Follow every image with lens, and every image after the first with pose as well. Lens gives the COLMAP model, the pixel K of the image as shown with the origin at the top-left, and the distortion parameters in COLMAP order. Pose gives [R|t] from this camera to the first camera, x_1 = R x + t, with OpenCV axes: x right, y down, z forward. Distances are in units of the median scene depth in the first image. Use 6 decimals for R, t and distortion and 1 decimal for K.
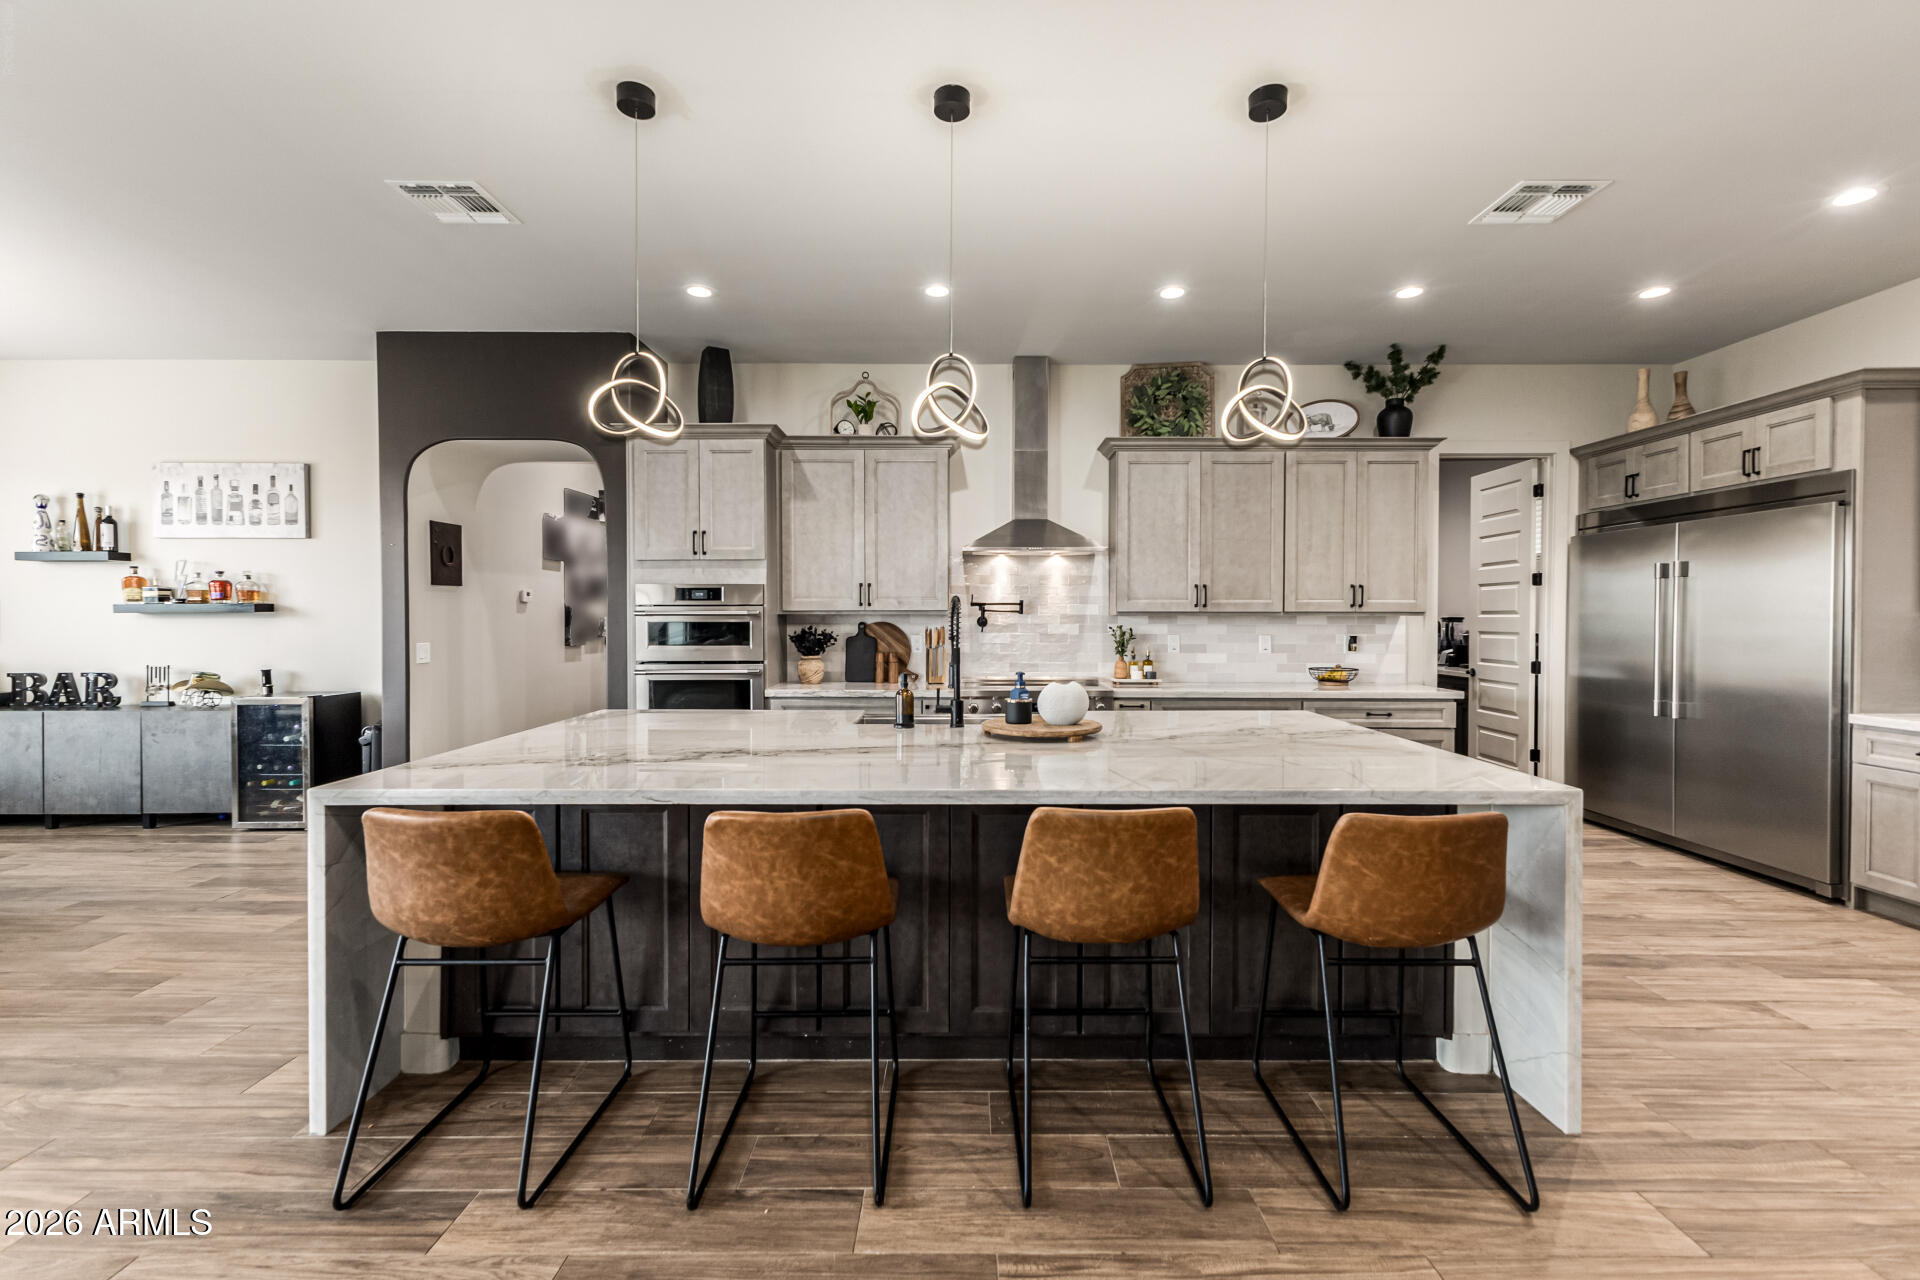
lens RADIAL K [[839.1, 0, 950.0], [0, 839.1, 632.0], [0, 0, 1]] dist [0.012571, -0.001745]
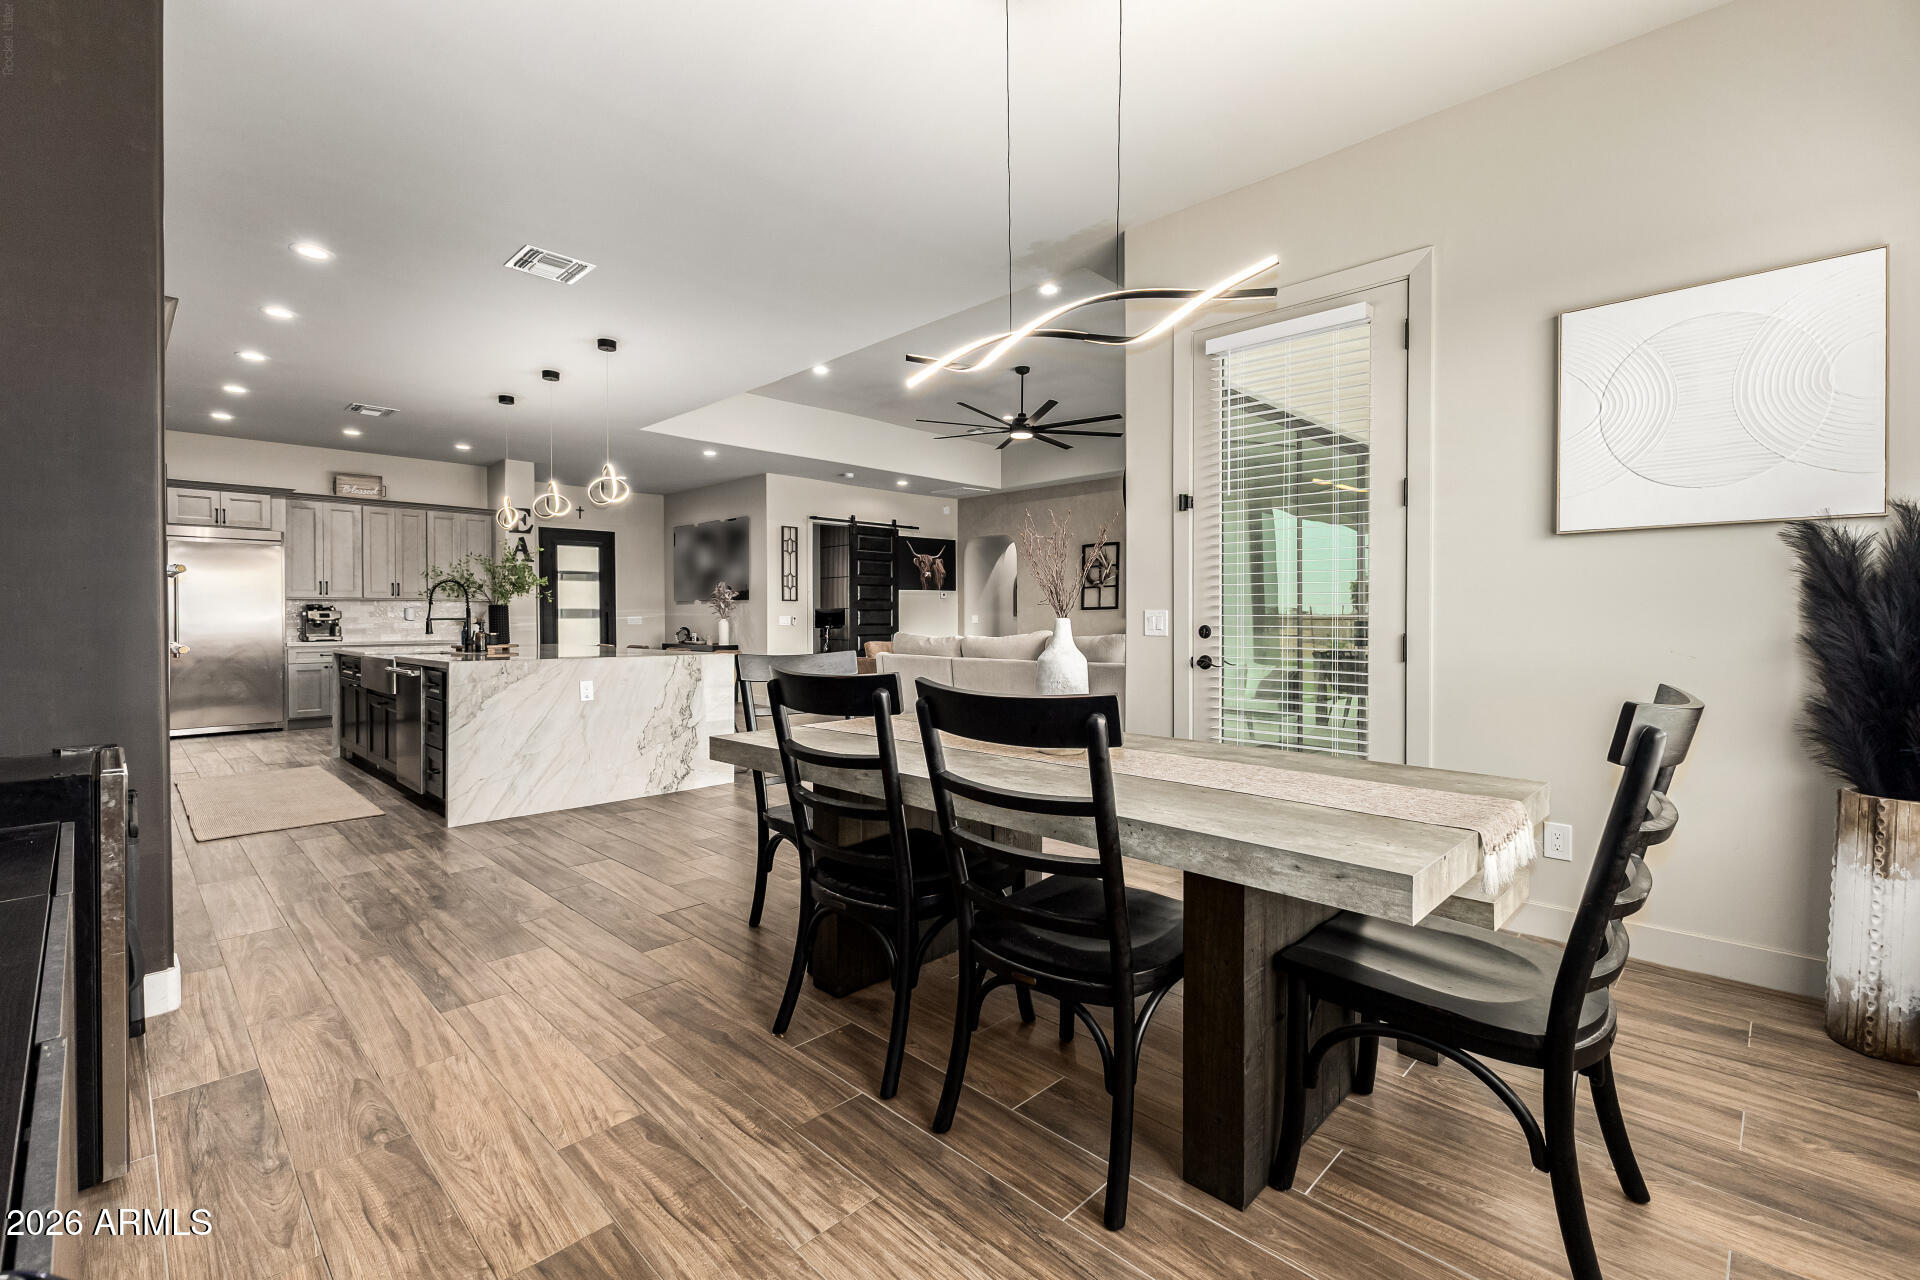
lens RADIAL K [[839.1, 0, 968.9], [0, 839.1, 624.8], [0, 0, 1]] dist [0.012571, -0.001745]
pose [[-0.733792, -0.009488, 0.679308, -1.232047], [0.013578, 0.999498, 0.028627, 0.006825], [-0.679238, 0.030230, -0.733295, 0.991695]]
